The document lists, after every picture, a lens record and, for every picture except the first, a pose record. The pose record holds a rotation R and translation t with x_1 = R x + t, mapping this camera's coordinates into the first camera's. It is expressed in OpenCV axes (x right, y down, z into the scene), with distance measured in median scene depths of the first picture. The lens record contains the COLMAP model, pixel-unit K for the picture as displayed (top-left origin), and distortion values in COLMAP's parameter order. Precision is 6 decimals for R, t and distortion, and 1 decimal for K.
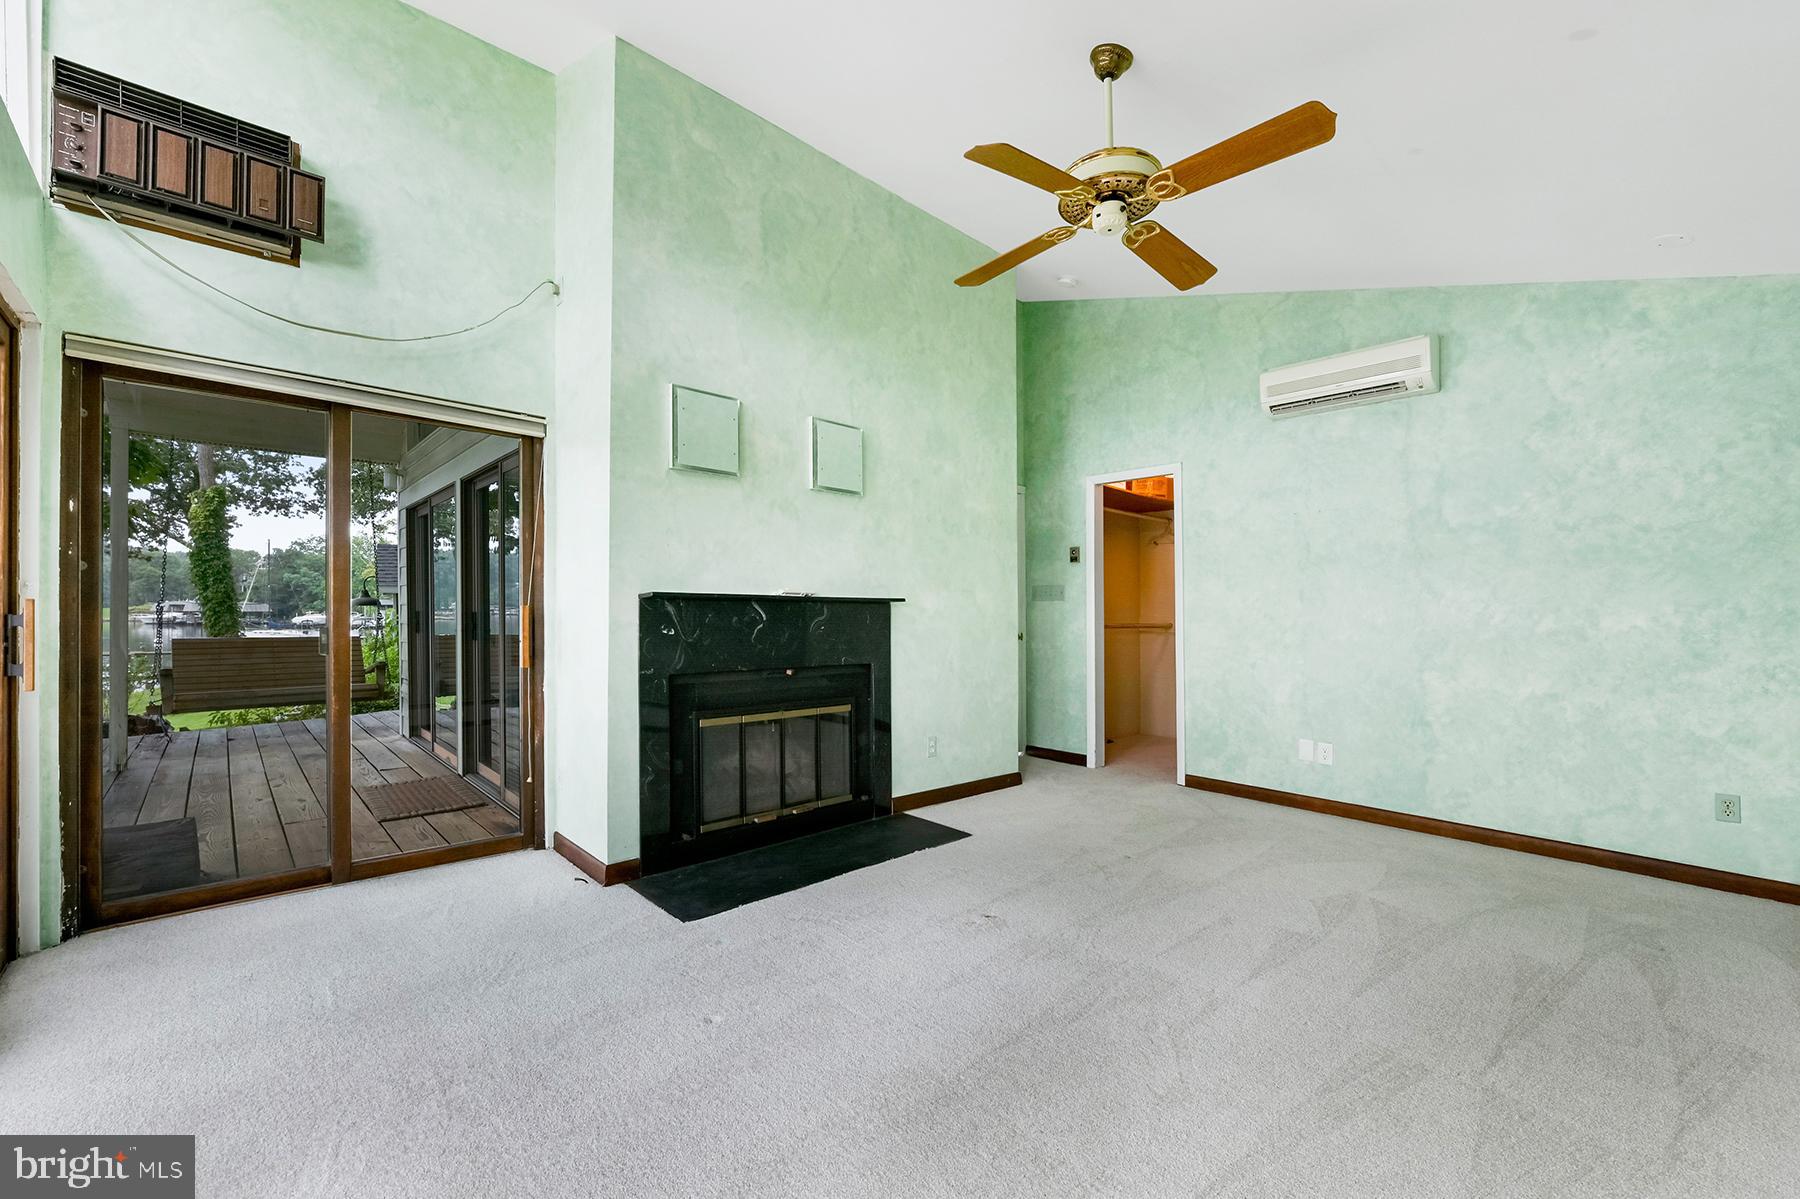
lens RADIAL K [[728.4, 0, 898.1], [0, 728.4, 612.0], [0, 0, 1]] dist [-0.001523, -0.001150]
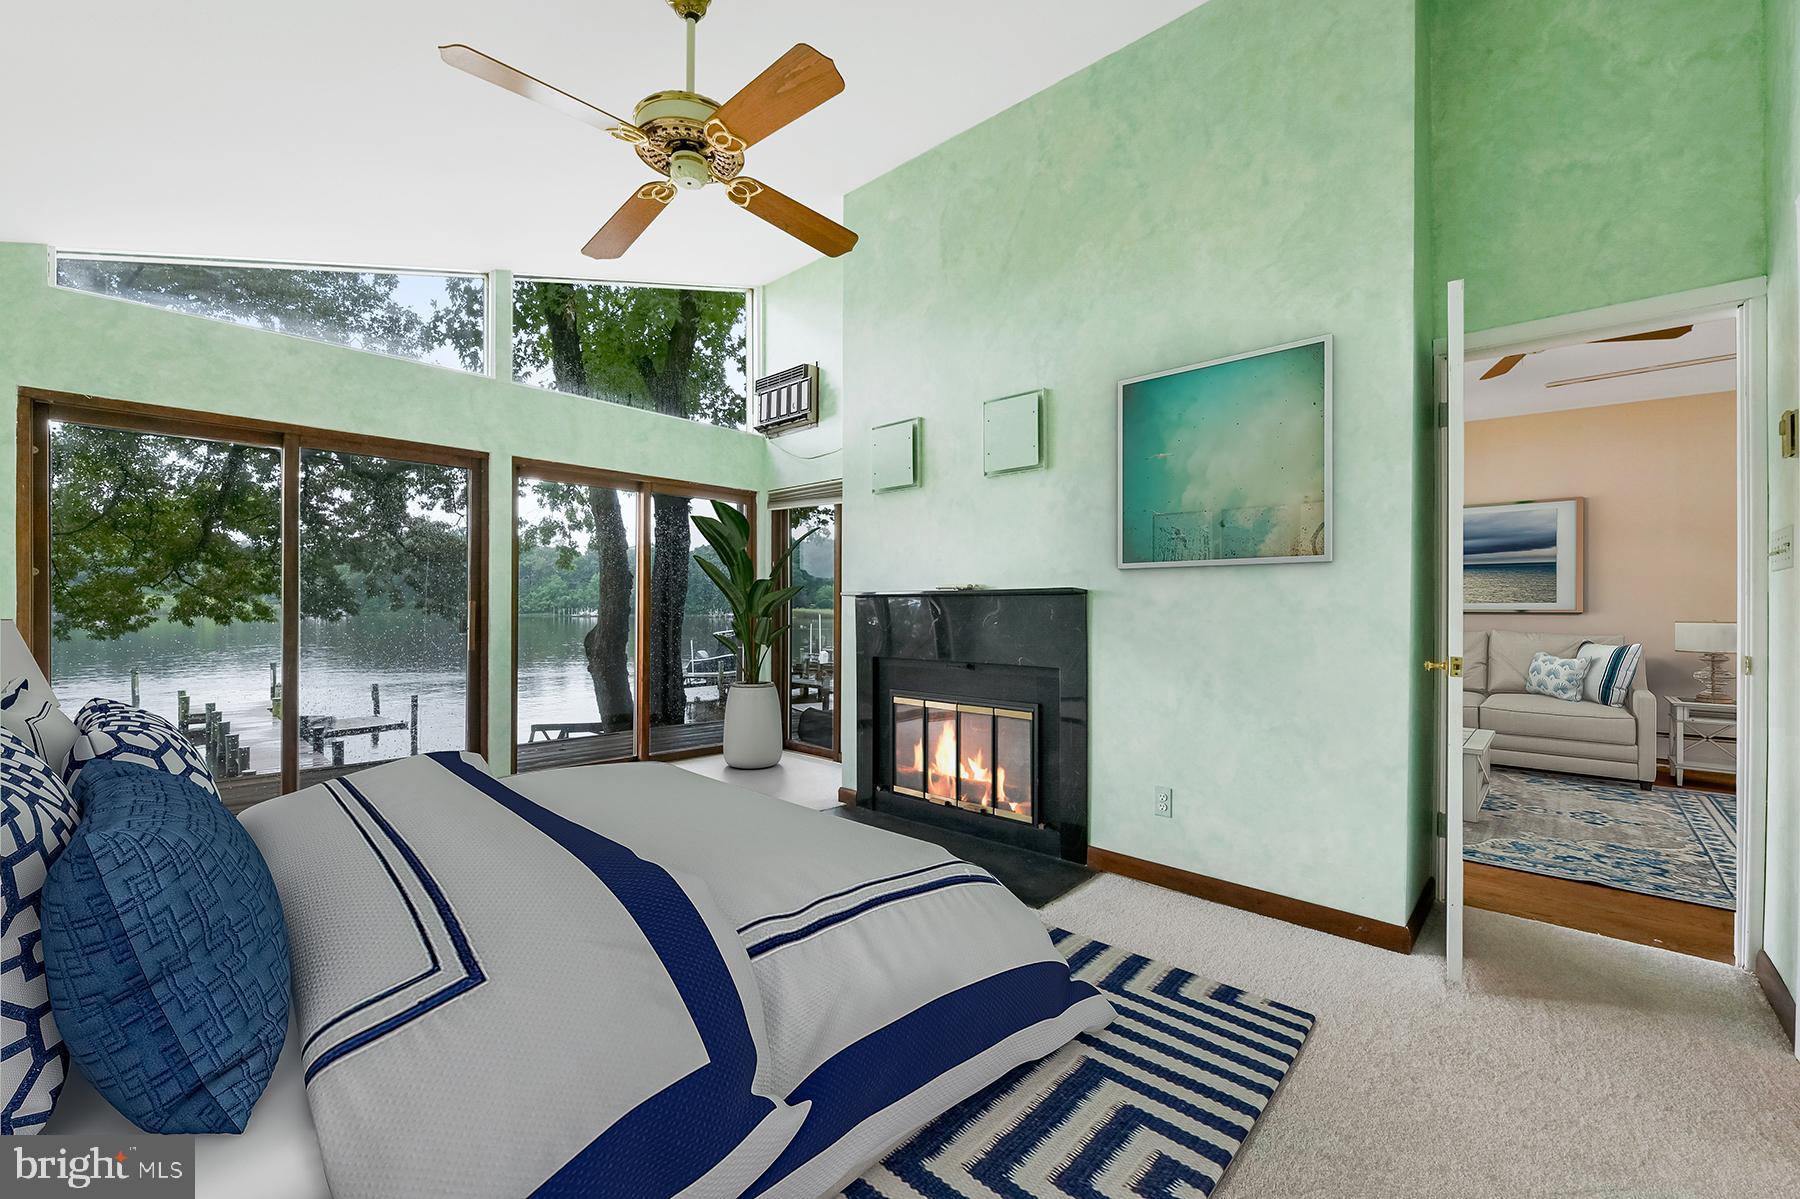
lens RADIAL K [[728.4, 0, 897.7], [0, 728.4, 604.0], [0, 0, 1]] dist [-0.001523, -0.001150]
pose [[0.072741, -0.009291, -0.997308, 0.802417], [0.006193, 0.999942, -0.008864, 0.004742], [0.997332, -0.005531, 0.072794, 0.793405]]
